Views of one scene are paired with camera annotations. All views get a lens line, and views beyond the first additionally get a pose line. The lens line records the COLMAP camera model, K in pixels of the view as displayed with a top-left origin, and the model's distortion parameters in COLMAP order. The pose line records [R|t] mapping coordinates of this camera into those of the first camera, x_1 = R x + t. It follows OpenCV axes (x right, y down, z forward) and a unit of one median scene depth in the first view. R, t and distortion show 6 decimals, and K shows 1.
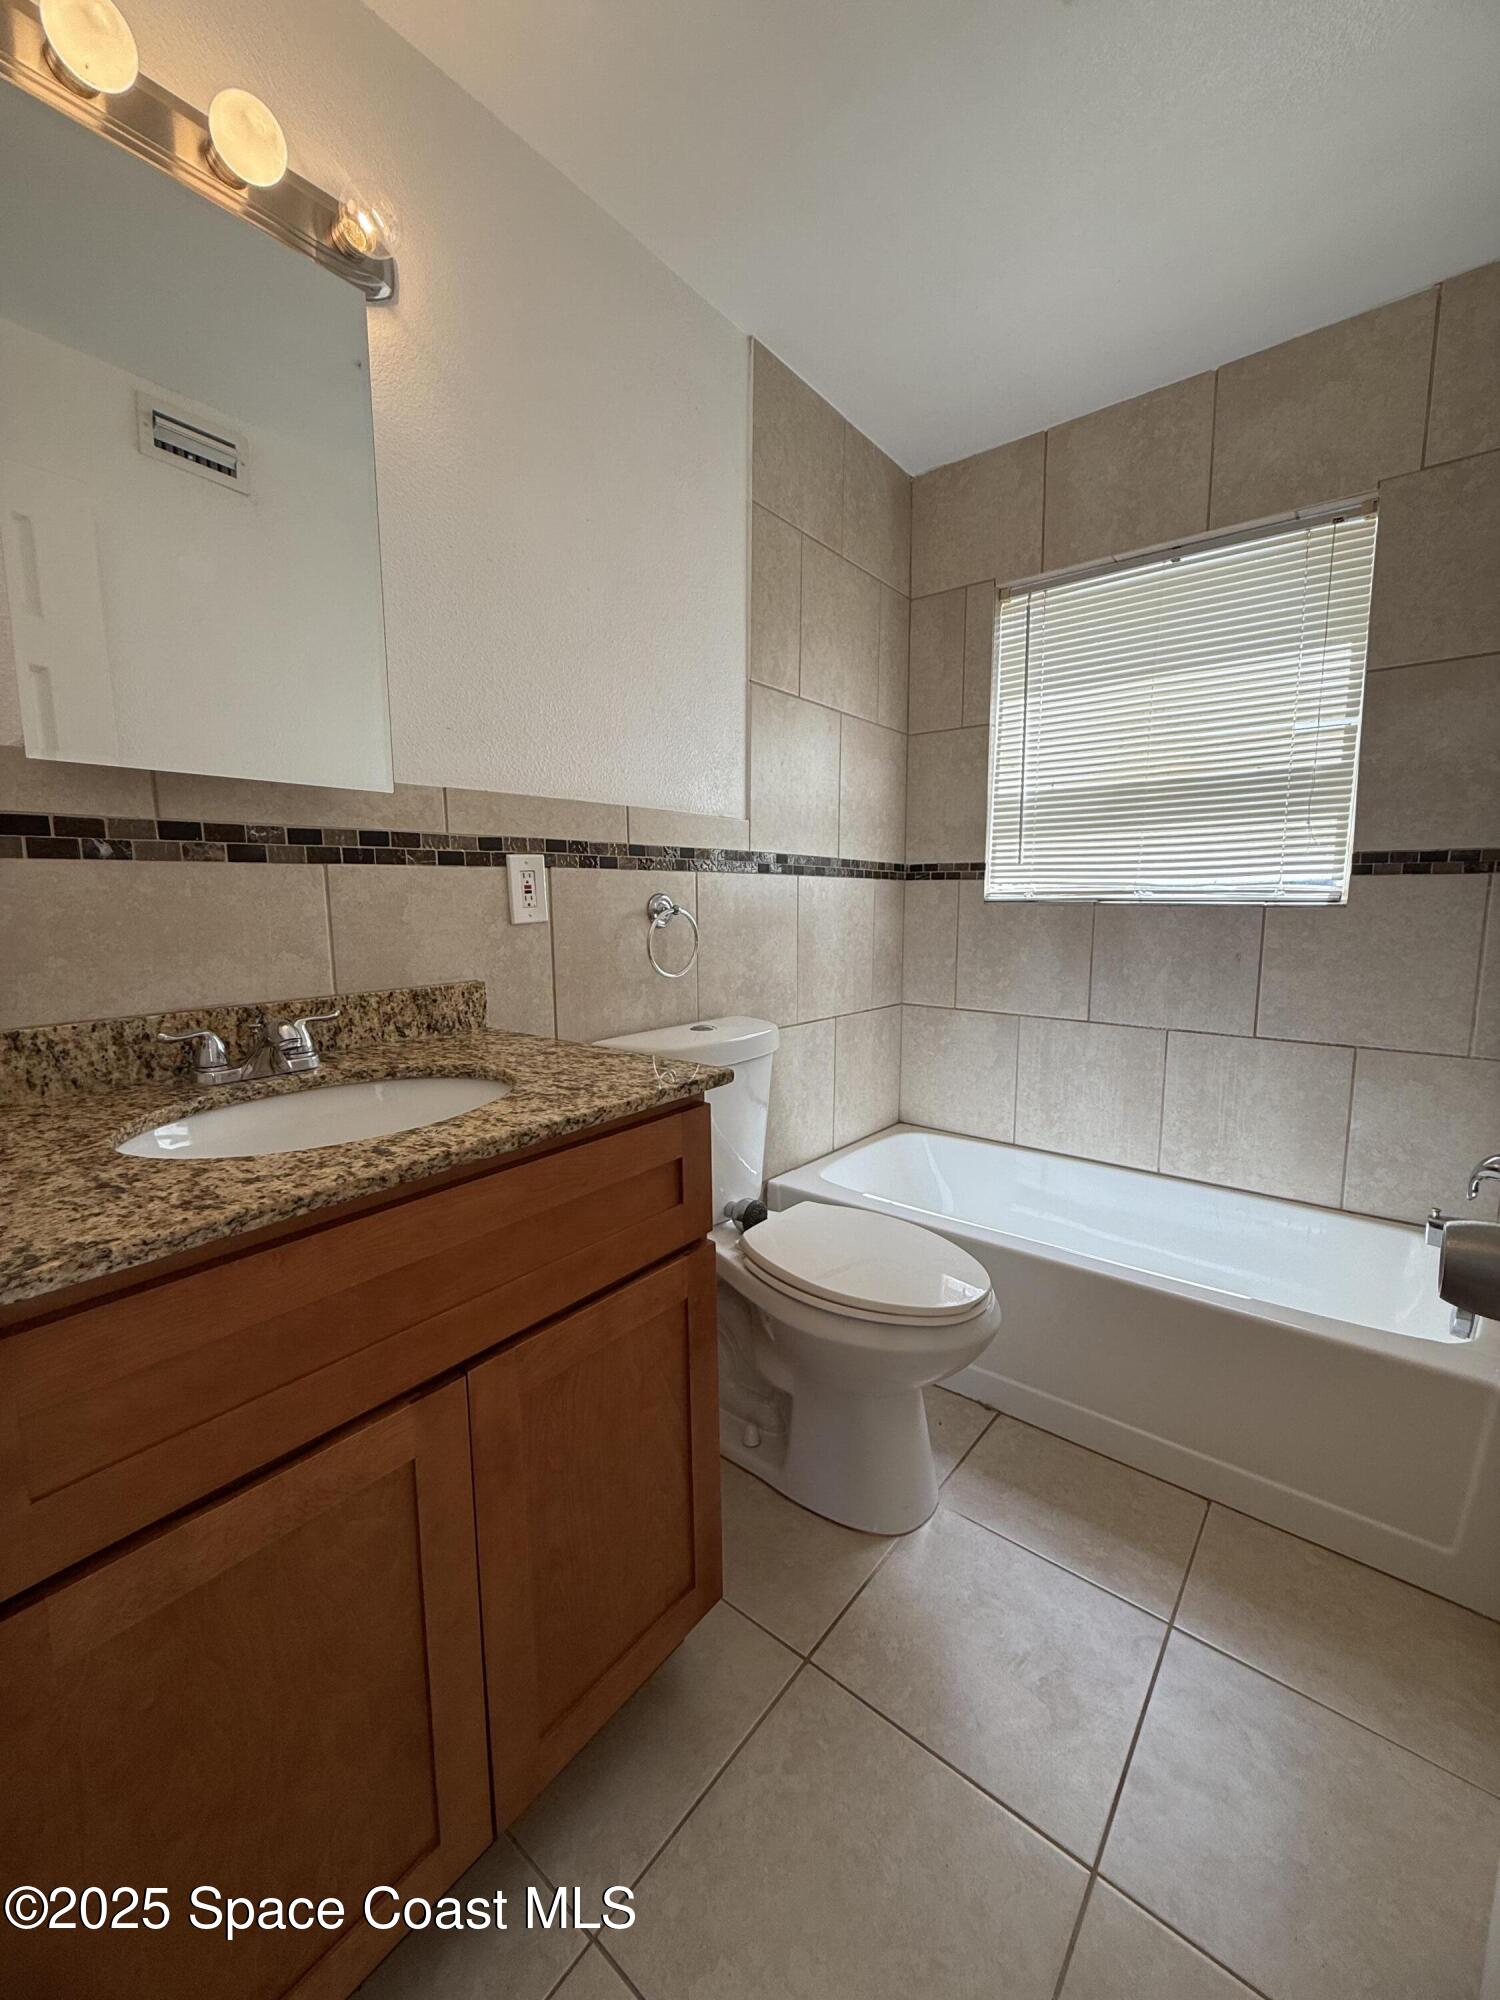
lens RADIAL K [[797.6, 0, 748.7], [0, 797.6, 994.6], [0, 0, 1]] dist [0.002296, 0.000053]
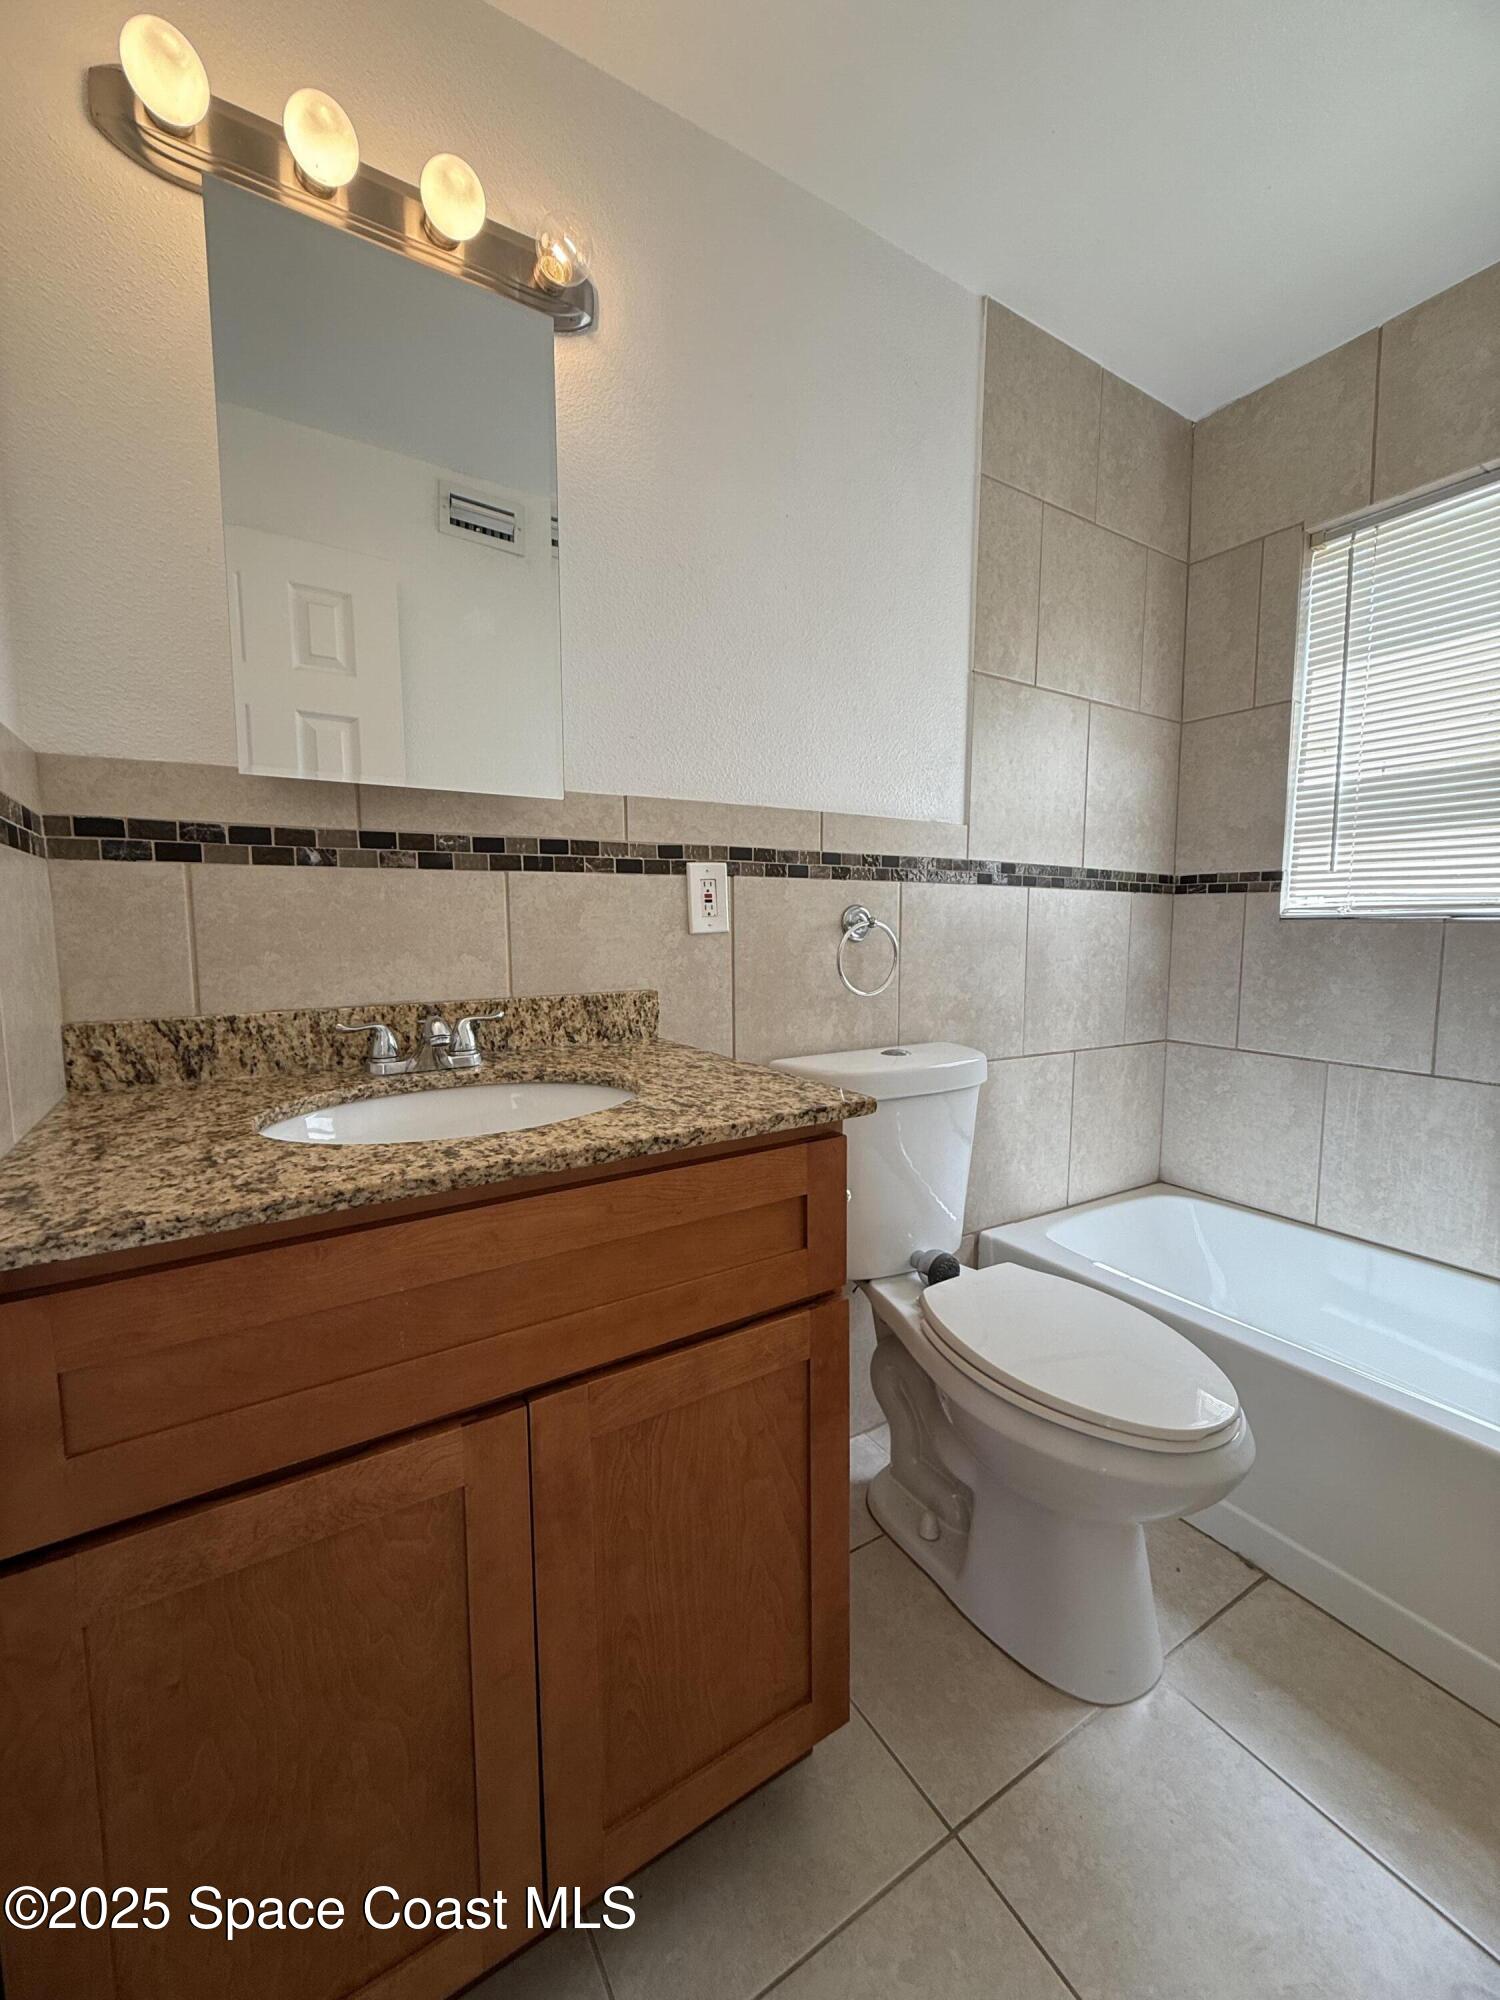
lens RADIAL K [[797.6, 0, 749.3], [0, 797.6, 994.0], [0, 0, 1]] dist [0.002296, 0.000053]
pose [[0.943756, 0.033065, -0.328987, 0.083561], [-0.044312, 0.998660, -0.026746, 0.007276], [0.327661, 0.039819, 0.943956, 0.092495]]
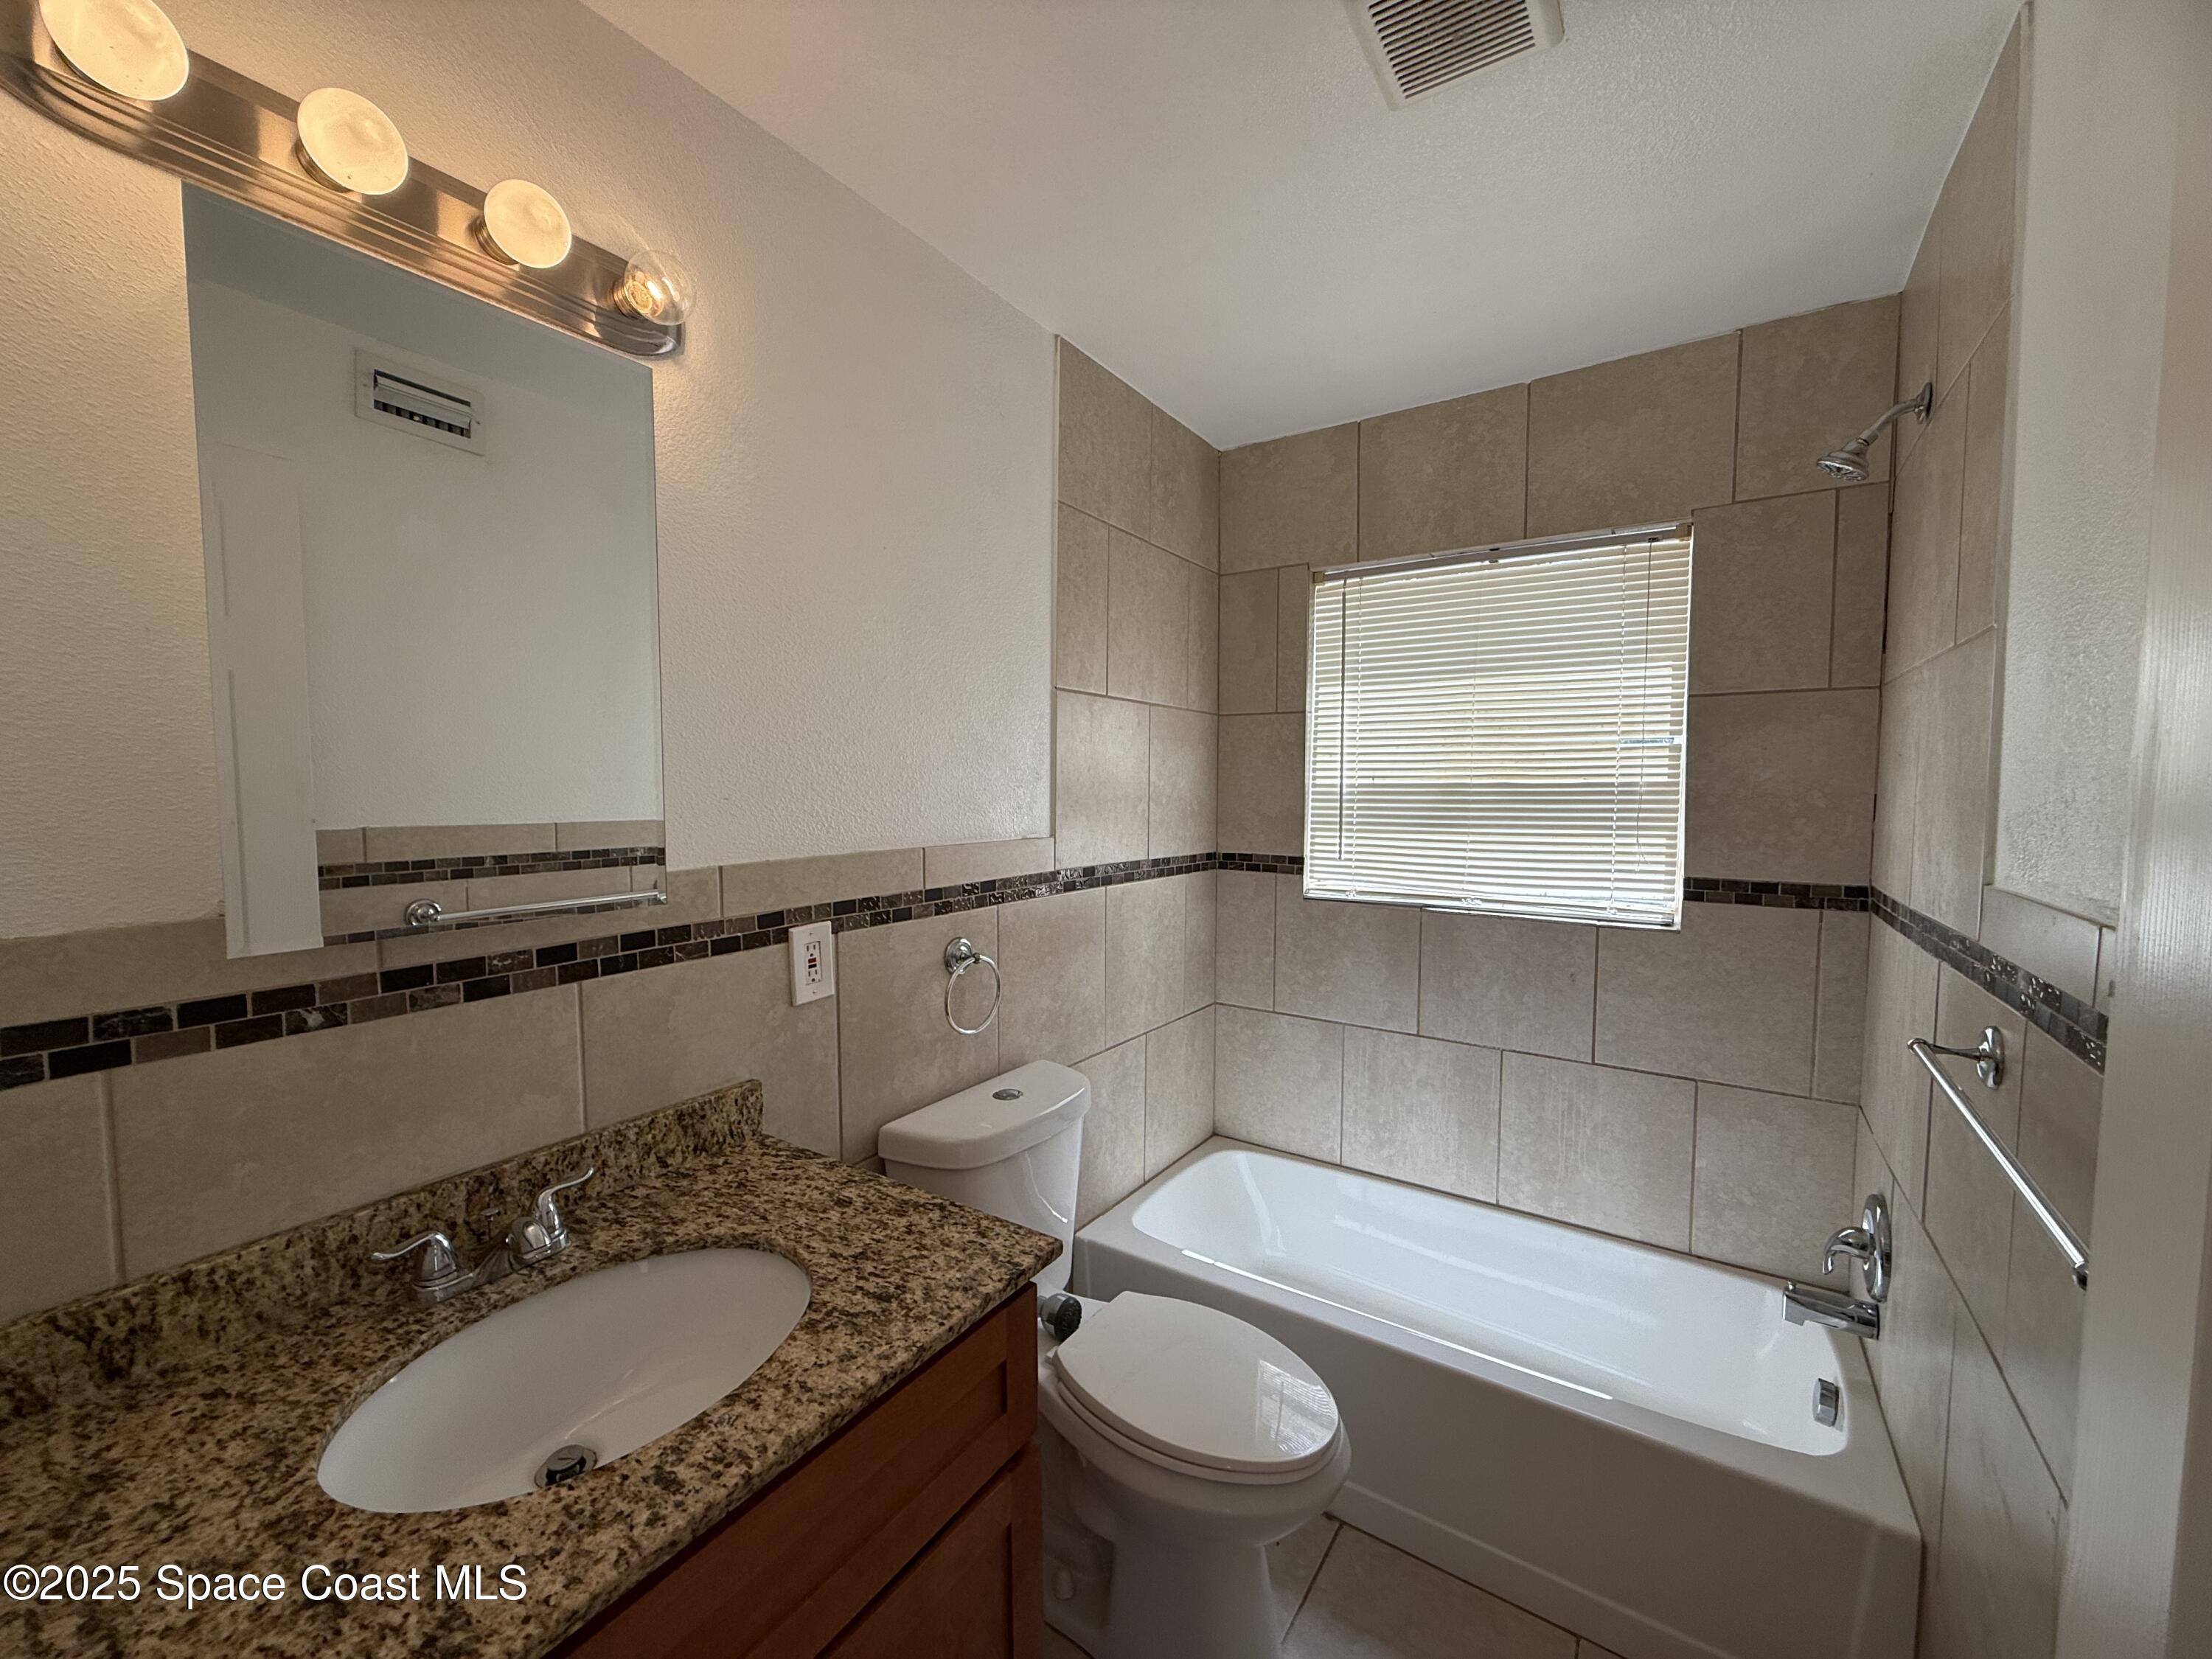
lens RADIAL K [[882.1, 0, 1099.4], [0, 882.1, 832.9], [0, 0, 1]] dist [0.002296, 0.000053]
pose [[0.996423, 0.000562, 0.084505, -0.039350], [0.004992, 0.997840, -0.065496, -0.186356], [-0.084359, 0.065683, 0.994268, -0.000728]]
